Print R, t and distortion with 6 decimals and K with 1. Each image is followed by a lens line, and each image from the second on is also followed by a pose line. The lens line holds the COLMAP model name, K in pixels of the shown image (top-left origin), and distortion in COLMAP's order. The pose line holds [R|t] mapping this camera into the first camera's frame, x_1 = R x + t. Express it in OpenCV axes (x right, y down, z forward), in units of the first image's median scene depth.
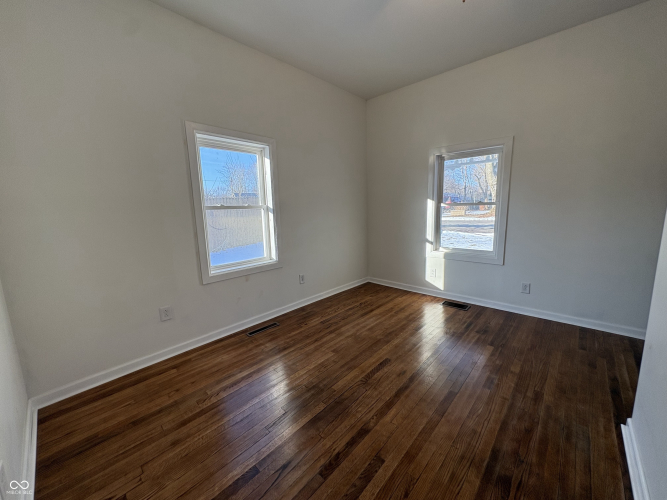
lens RADIAL K [[263.0, 0, 333.7], [0, 263.0, 248.4], [0, 0, 1]] dist [0.000840, -0.000031]
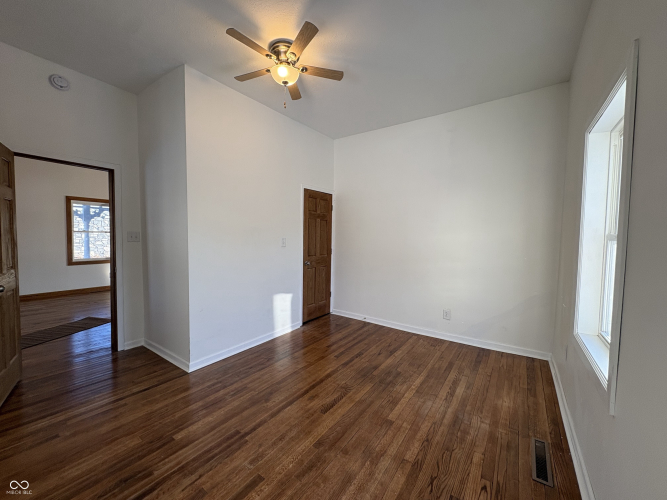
lens RADIAL K [[263.0, 0, 333.7], [0, 263.0, 248.4], [0, 0, 1]] dist [0.000840, -0.000031]
pose [[-0.991081, 0.020913, -0.131609, 0.267734], [-0.006978, 0.978110, 0.207971, -0.279902], [0.133078, 0.207034, -0.969240, 1.683614]]
